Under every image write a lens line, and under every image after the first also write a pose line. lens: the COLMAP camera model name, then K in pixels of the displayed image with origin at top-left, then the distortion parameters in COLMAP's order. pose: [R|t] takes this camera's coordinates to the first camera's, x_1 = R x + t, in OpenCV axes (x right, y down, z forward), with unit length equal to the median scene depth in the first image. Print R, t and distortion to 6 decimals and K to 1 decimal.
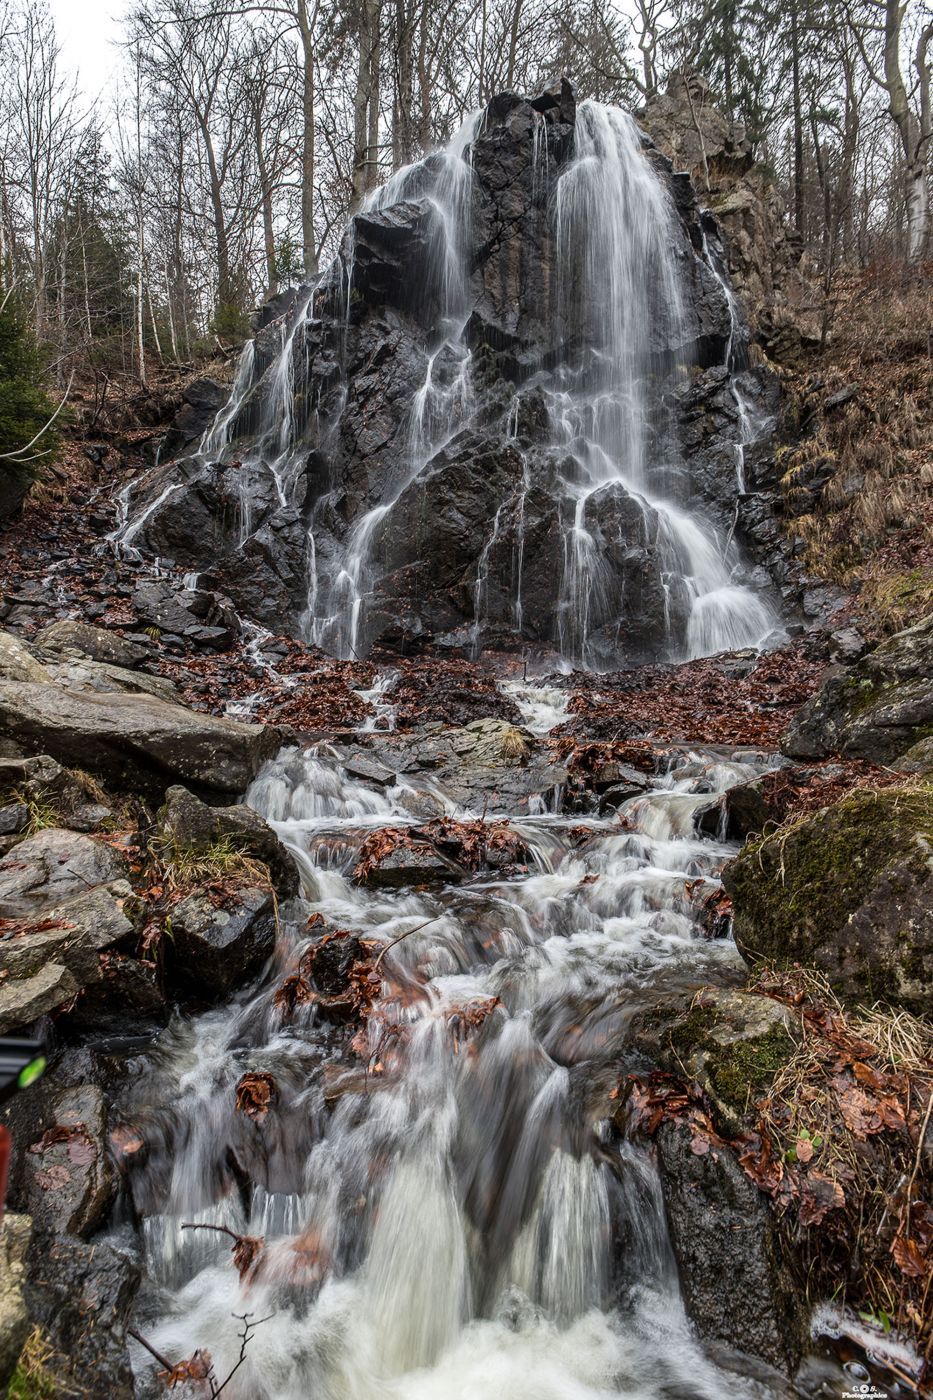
lens RADIAL K [[629.4, 0, 460.8], [0, 629.4, 705.2], [0, 0, 1]] dist [0.067217, -0.043915]
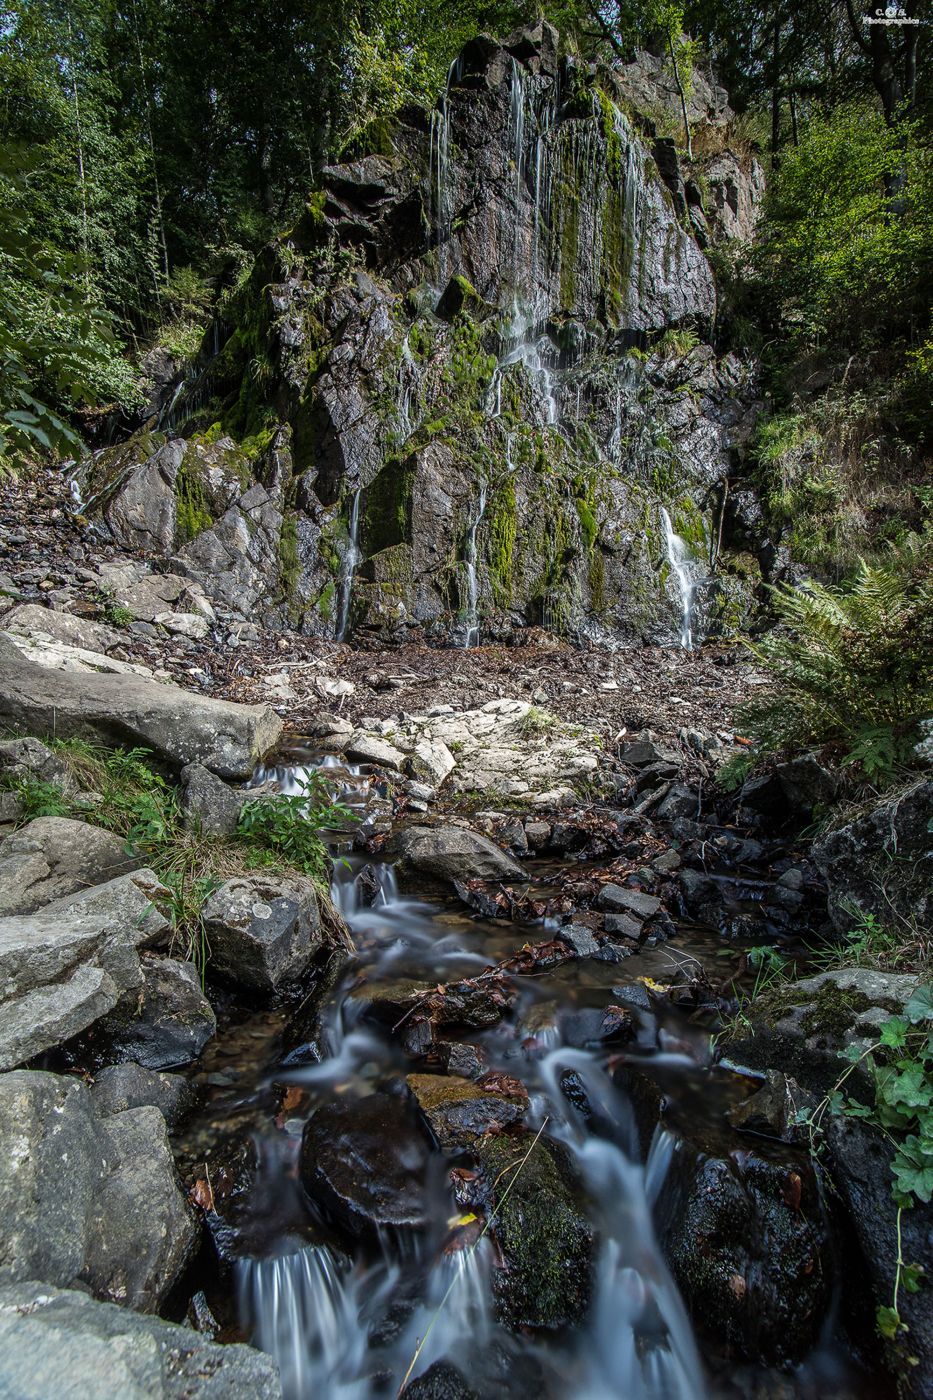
lens RADIAL K [[636.5, 0, 470.3], [0, 636.5, 744.9], [0, 0, 1]] dist [0.000579, -0.000035]
pose [[0.998232, -0.015353, 0.057416, -0.018992], [0.011381, 0.997560, 0.068879, 0.007035], [-0.058333, -0.068104, 0.995971, 0.018585]]
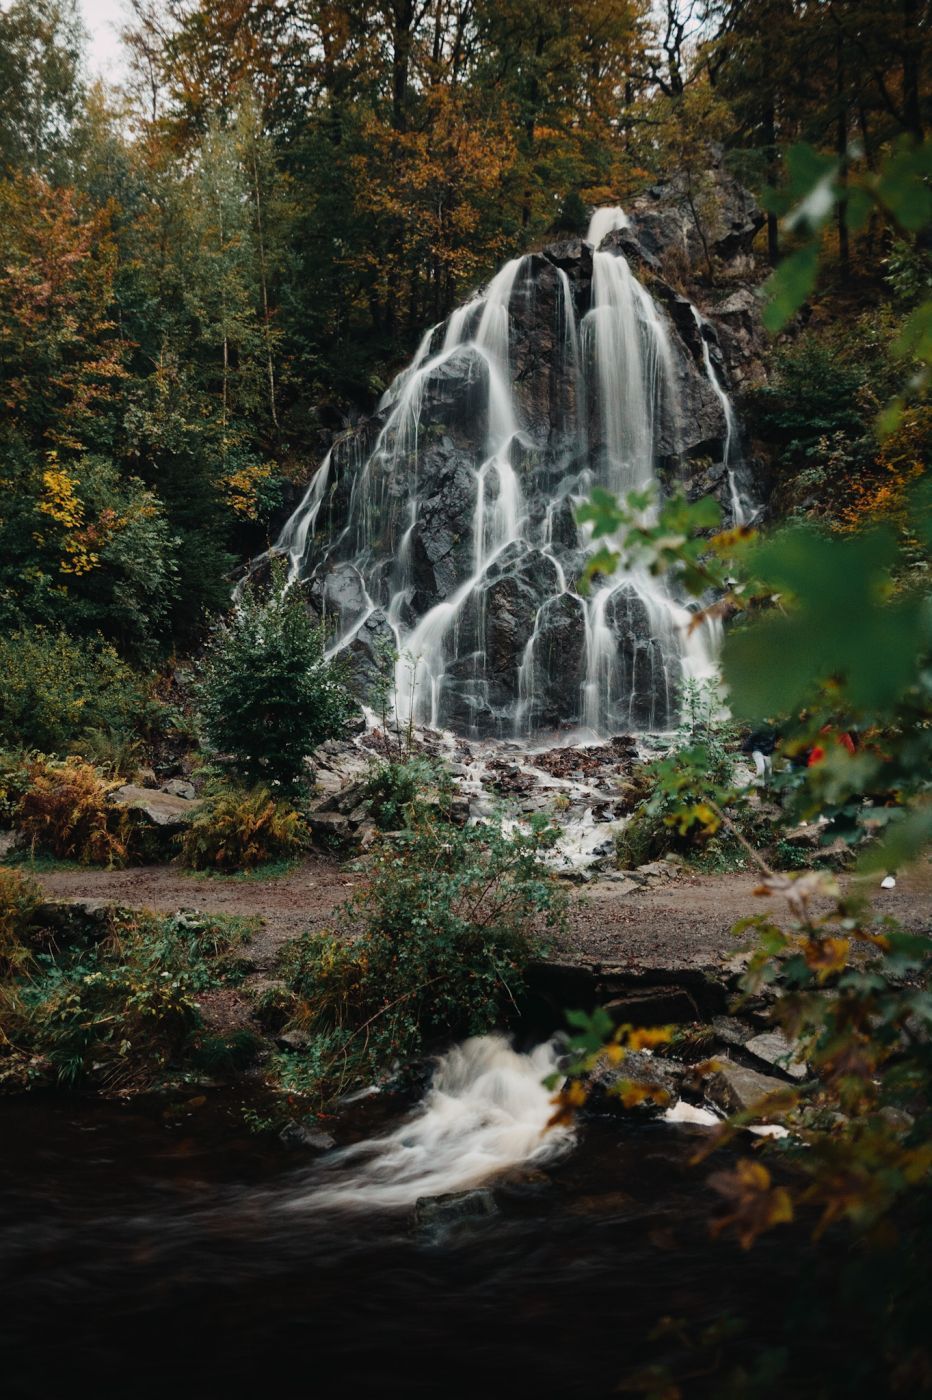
lens RADIAL K [[923.8, 0, 456.0], [0, 923.8, 697.0], [0, 0, 1]] dist [-0.058789, 0.053068]
pose [[0.999933, -0.011529, 0.000406, -0.105642], [0.011532, 0.999894, -0.008900, -0.104816], [-0.000303, 0.008904, 0.999960, -0.833005]]
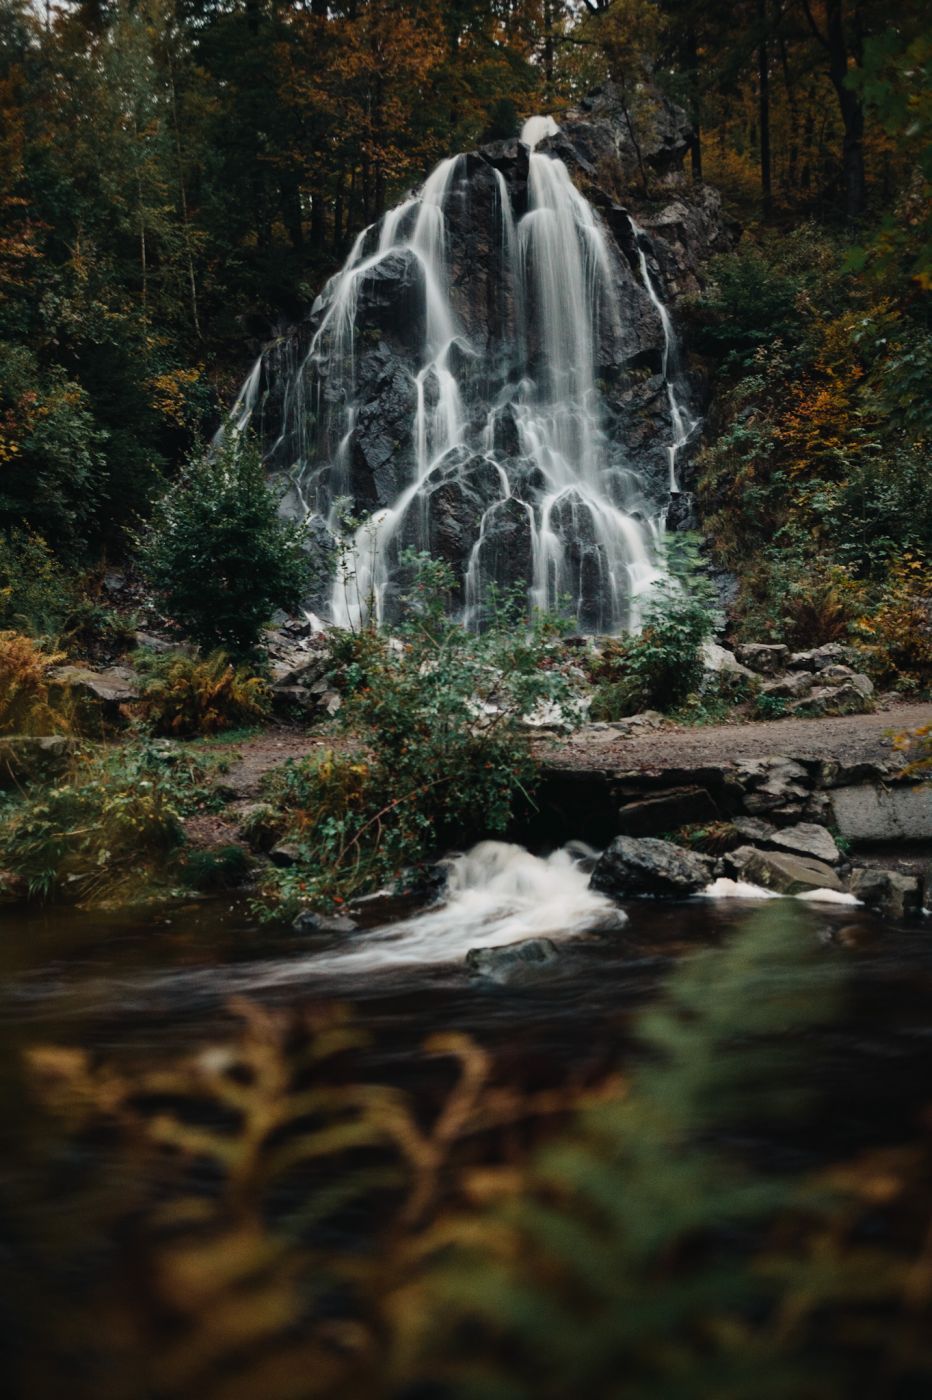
lens RADIAL K [[923.8, 0, 456.0], [0, 923.8, 697.0], [0, 0, 1]] dist [-0.058789, 0.053068]
pose [[0.995610, -0.034686, 0.086933, -0.156825], [0.032284, 0.999061, 0.028889, 0.000916], [-0.087854, -0.025956, 0.995795, -0.786769]]
